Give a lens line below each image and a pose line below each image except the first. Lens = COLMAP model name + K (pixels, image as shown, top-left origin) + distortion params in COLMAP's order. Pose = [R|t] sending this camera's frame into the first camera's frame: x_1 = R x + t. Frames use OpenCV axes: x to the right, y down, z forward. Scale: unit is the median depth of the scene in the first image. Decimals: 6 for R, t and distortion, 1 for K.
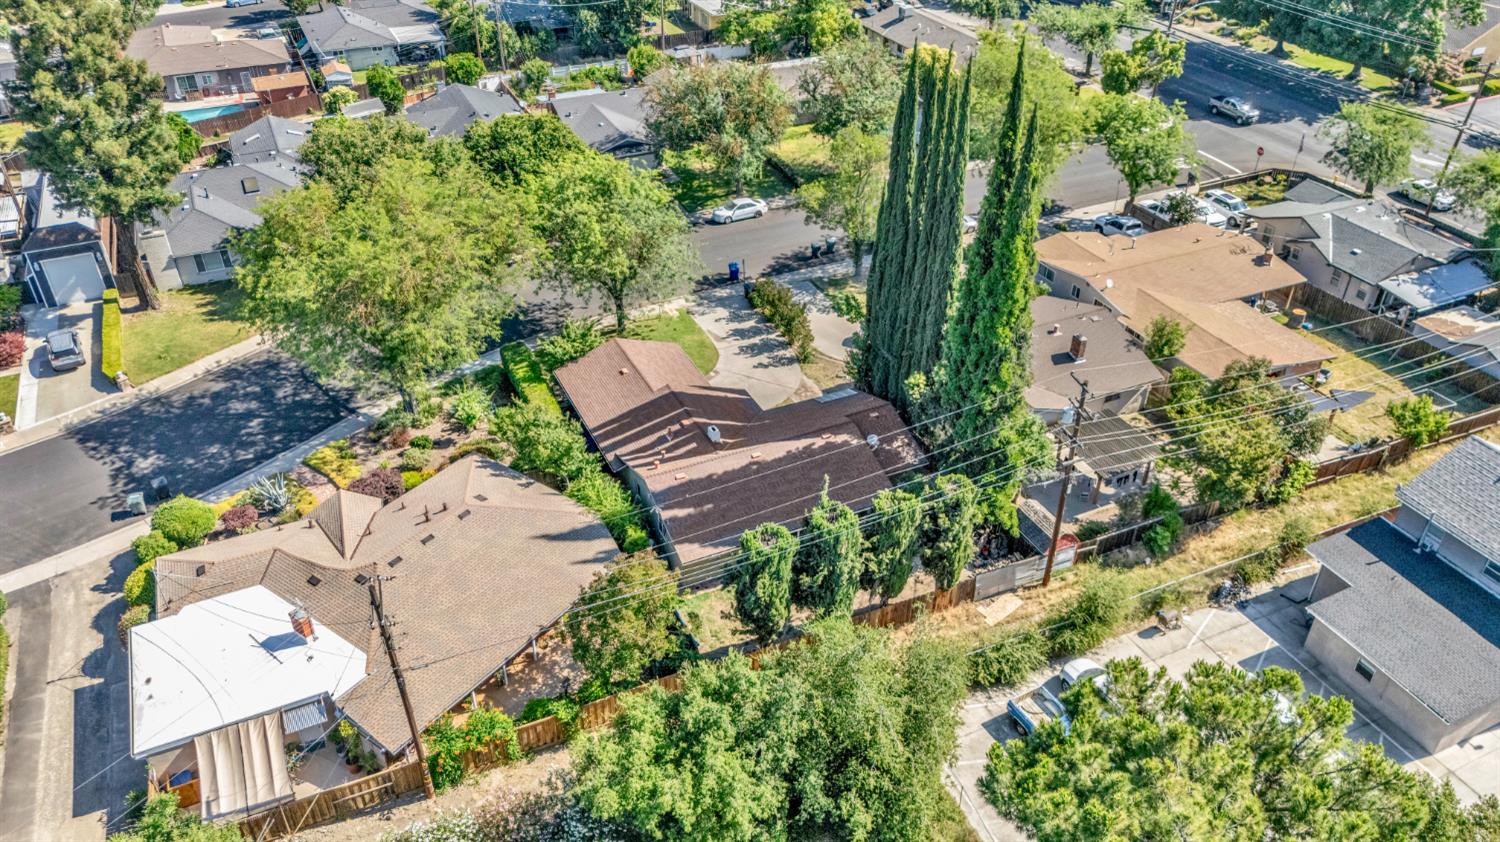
lens RADIAL K [[1101.6, 0, 750.0], [0, 1101.6, 421.0], [0, 0, 1]] dist [0.056413, -0.052063]
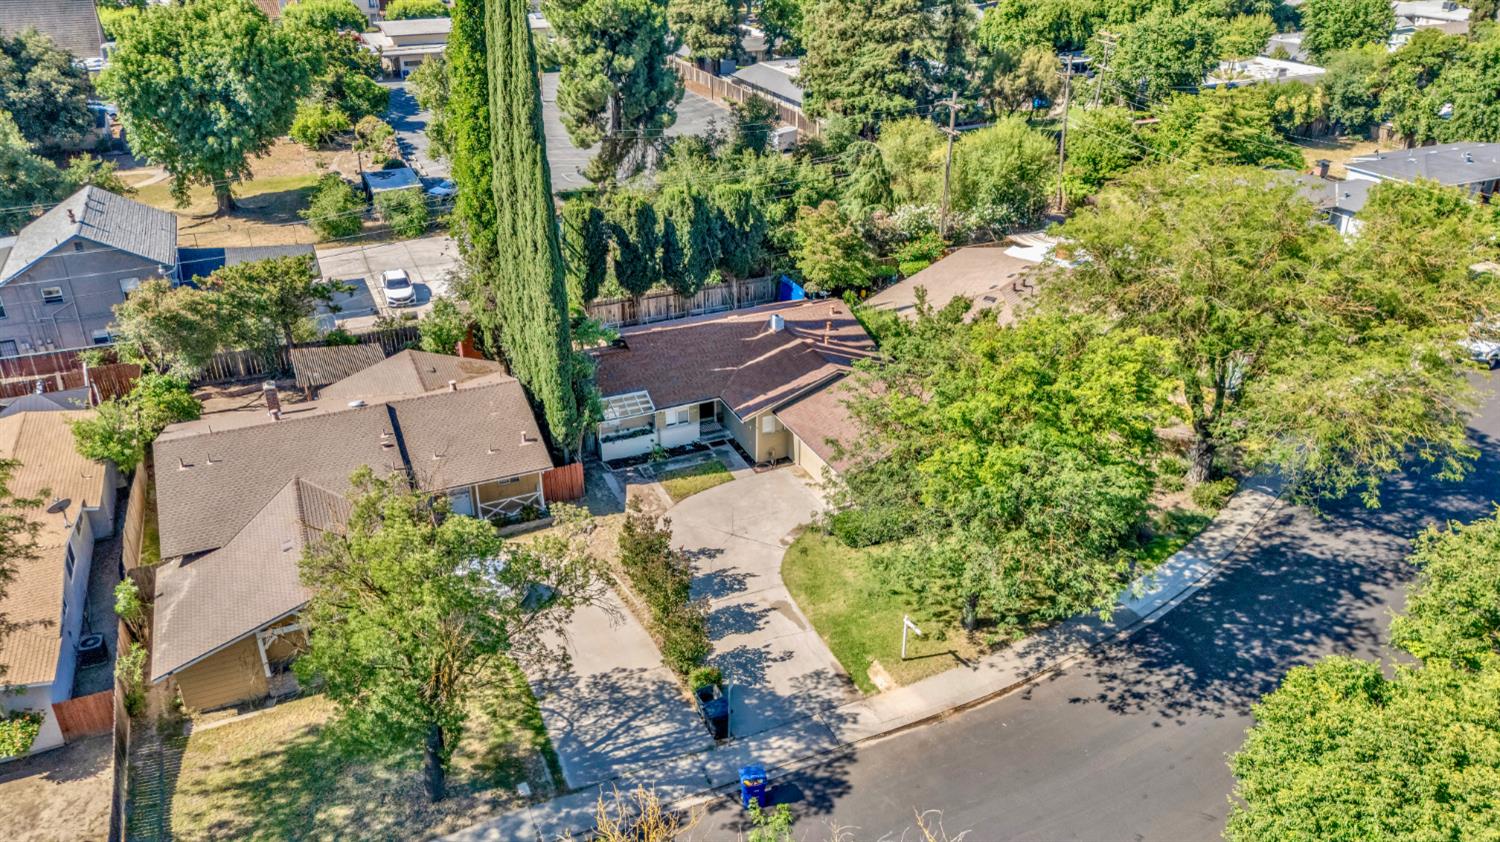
lens RADIAL K [[1101.6, 0, 750.0], [0, 1101.6, 421.0], [0, 0, 1]] dist [0.056413, -0.052063]
pose [[-0.999726, -0.014552, 0.018342, -0.023613], [0.009093, 0.480606, 0.876890, -0.679435], [-0.021576, 0.876816, -0.480342, 1.340575]]
